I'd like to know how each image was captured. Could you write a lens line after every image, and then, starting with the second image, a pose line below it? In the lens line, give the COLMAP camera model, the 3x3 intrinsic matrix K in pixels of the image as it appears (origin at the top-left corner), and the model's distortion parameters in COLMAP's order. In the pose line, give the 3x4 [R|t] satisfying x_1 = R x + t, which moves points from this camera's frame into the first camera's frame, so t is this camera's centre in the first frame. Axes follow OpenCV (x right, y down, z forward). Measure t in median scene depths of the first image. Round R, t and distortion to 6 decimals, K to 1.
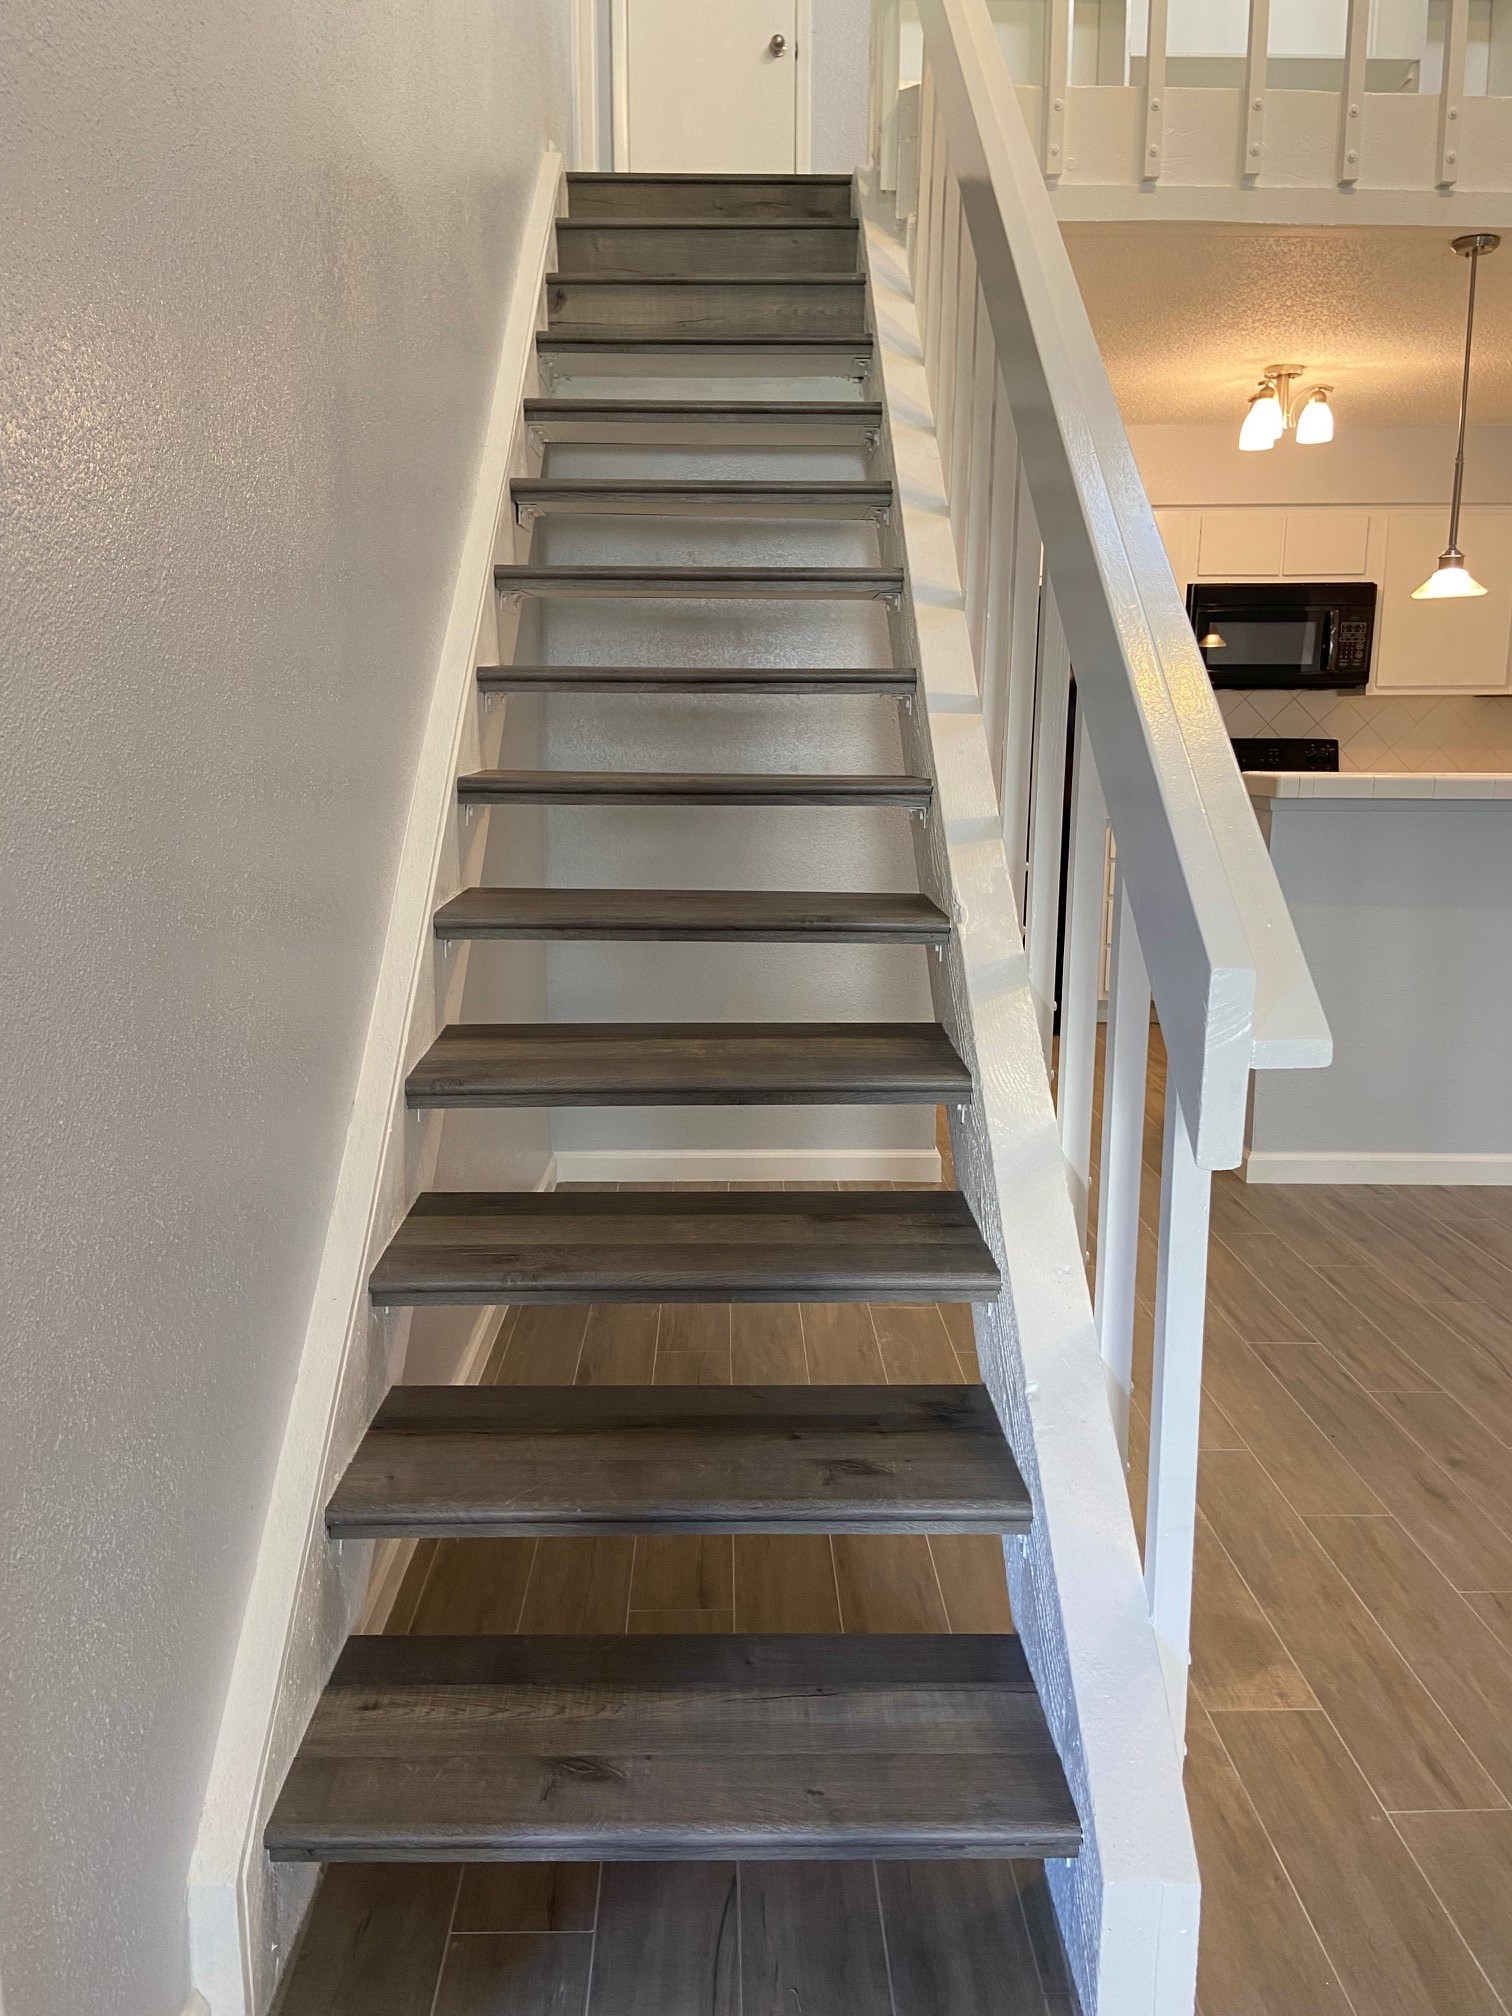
lens RADIAL K [[1510.7, 0, 756.0], [0, 1510.7, 1008.0], [0, 0, 1]] dist [0.105209, -0.140333]
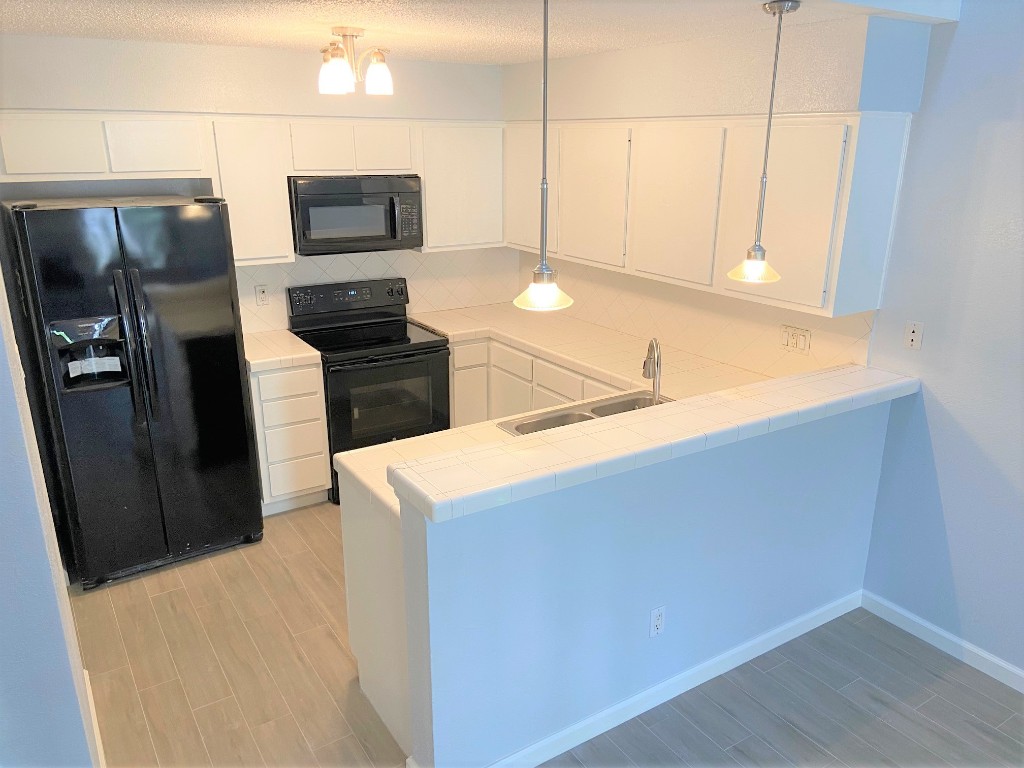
lens RADIAL K [[767.3, 0, 500.7], [0, 767.3, 373.3], [0, 0, 1]] dist [0.105209, -0.140333]
pose [[0.860440, -0.152210, 0.486287, 0.143186], [0.097883, 0.985943, 0.135409, -0.281871], [-0.500062, -0.068912, 0.863244, 0.513092]]
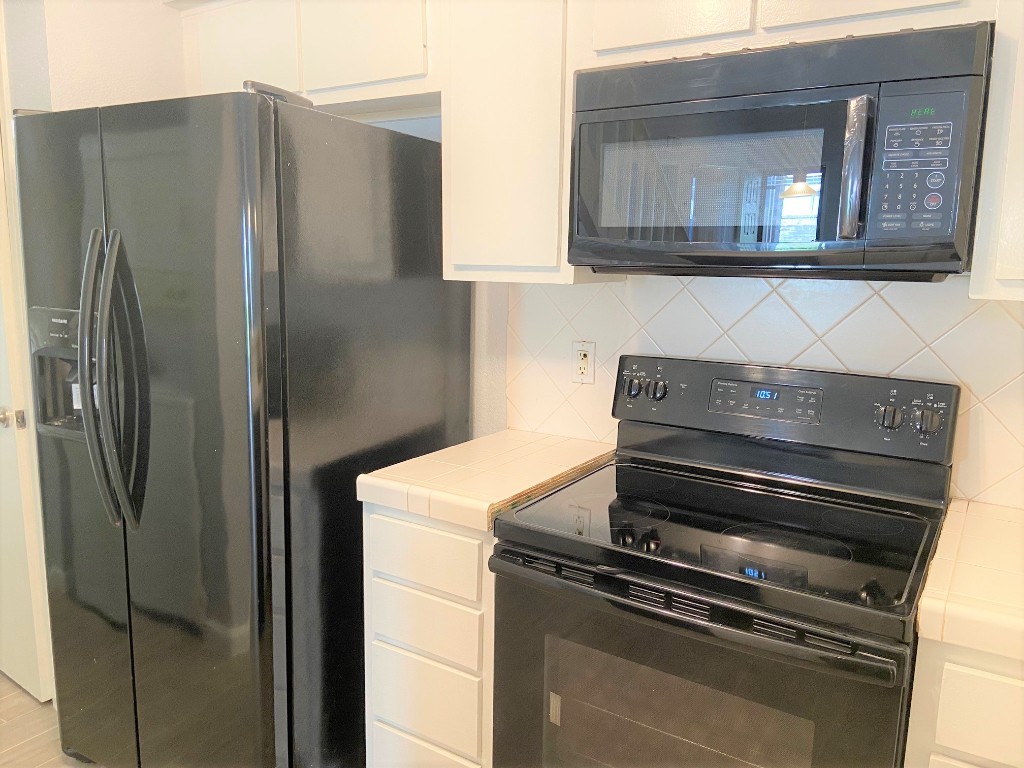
lens RADIAL K [[756.0, 0, 512.0], [0, 756.0, 384.0], [0, 0, 1]] dist [0.112871, -0.134155]
pose [[0.839370, 0.101415, -0.534015, 0.626776], [-0.115721, 0.993259, 0.006738, -0.259275], [0.531099, 0.056141, 0.845448, 1.169320]]
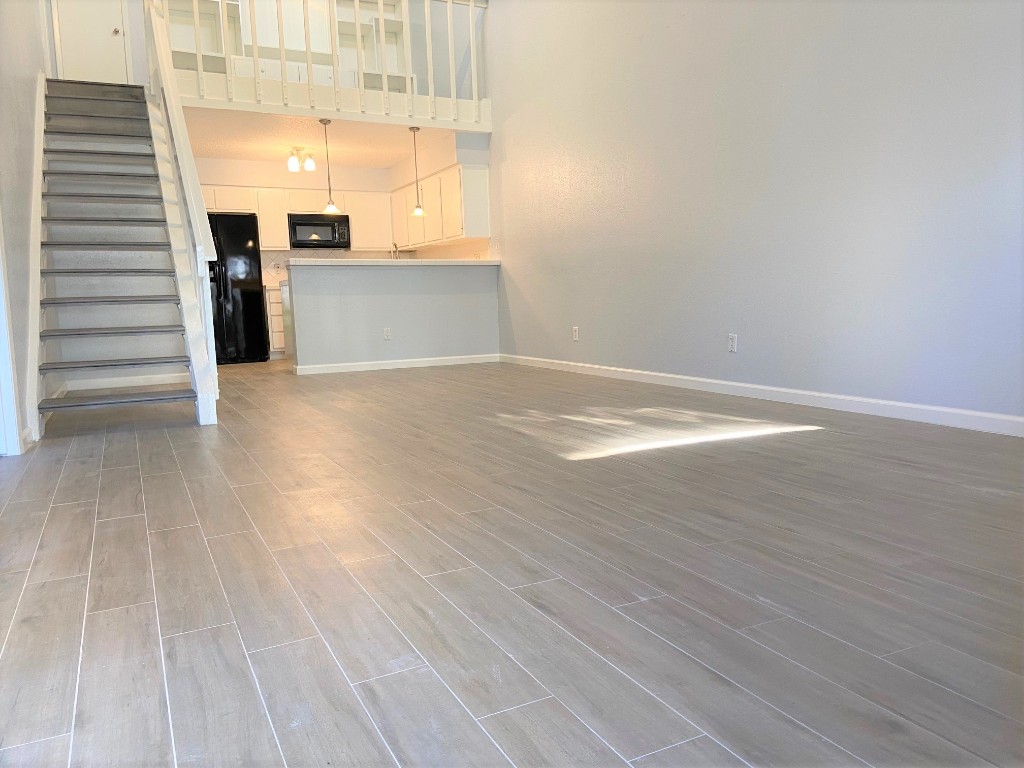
lens RADIAL K [[756.0, 0, 512.0], [0, 756.0, 384.0], [0, 0, 1]] dist [0.112871, -0.134155]
pose [[0.902575, -0.080515, 0.422937, 0.021663], [0.111626, 0.992528, -0.049268, 0.278124], [-0.415810, 0.091679, 0.904819, -0.803813]]
